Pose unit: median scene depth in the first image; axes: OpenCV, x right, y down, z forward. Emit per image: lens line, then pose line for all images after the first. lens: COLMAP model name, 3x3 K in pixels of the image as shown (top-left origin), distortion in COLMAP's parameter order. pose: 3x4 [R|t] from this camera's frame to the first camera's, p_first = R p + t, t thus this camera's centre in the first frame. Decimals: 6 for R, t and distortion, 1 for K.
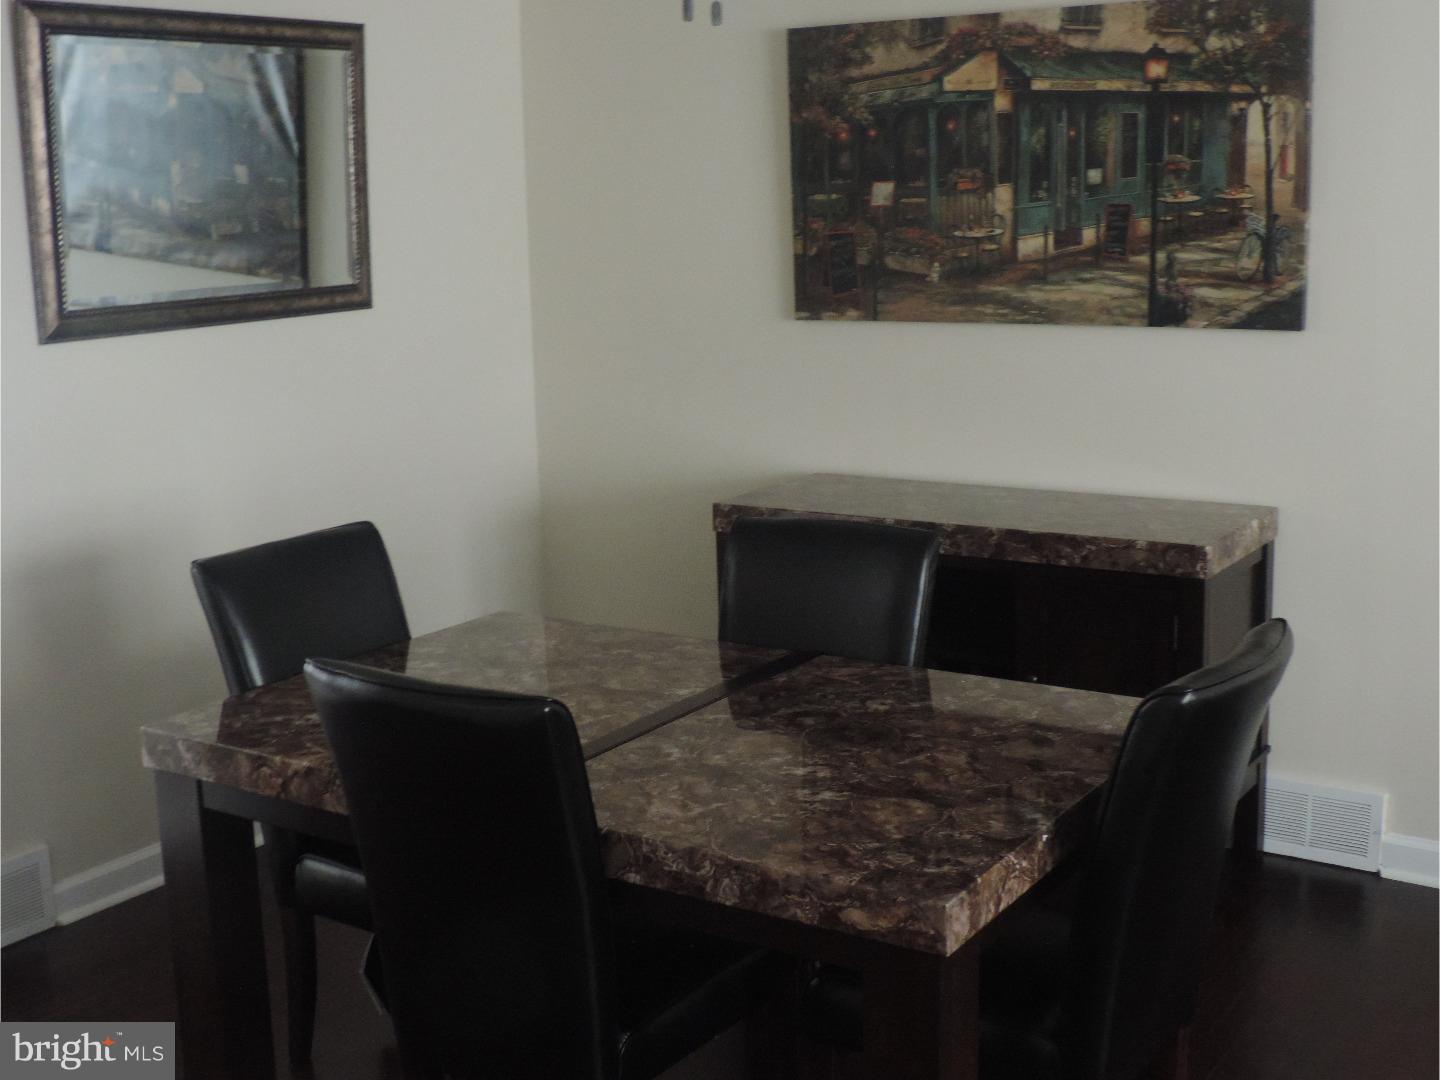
lens RADIAL K [[1785.0, 0, 726.5], [0, 1785.0, 544.4], [0, 0, 1]] dist [-0.069423, 0.000000]
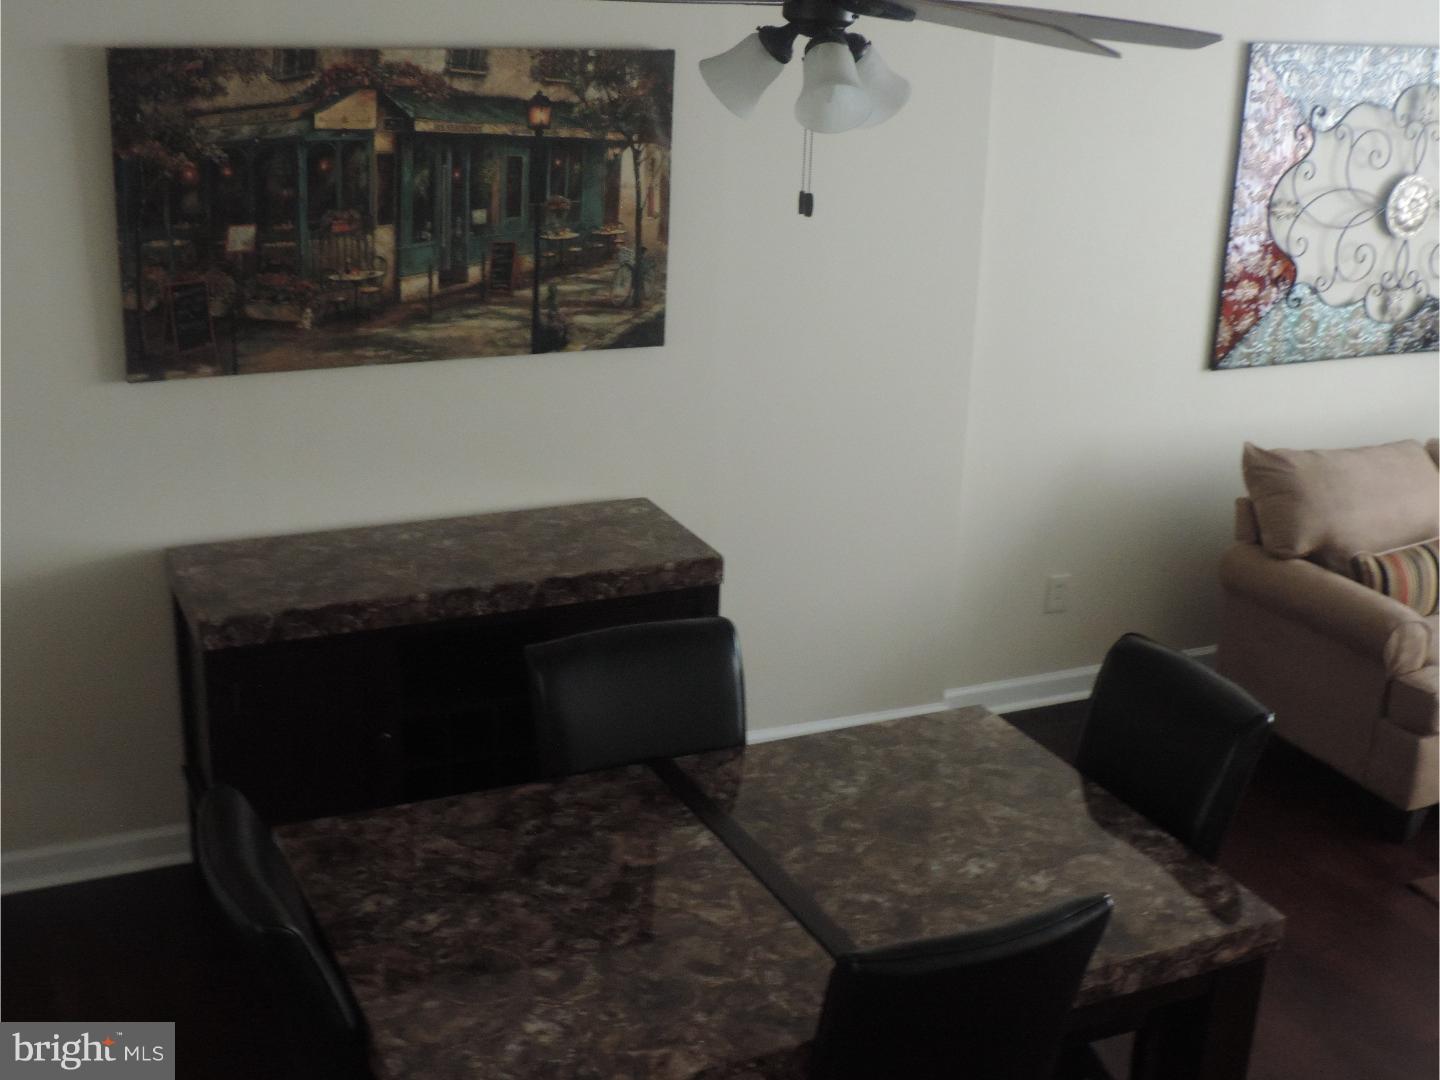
lens RADIAL K [[1785.0, 0, 728.1], [0, 1785.0, 536.6], [0, 0, 1]] dist [-0.069423, 0.000000]
pose [[0.512258, -0.230349, 0.827364, -0.603996], [0.117359, 0.973098, 0.198261, -0.211841], [-0.850775, -0.004462, 0.525510, 0.333531]]
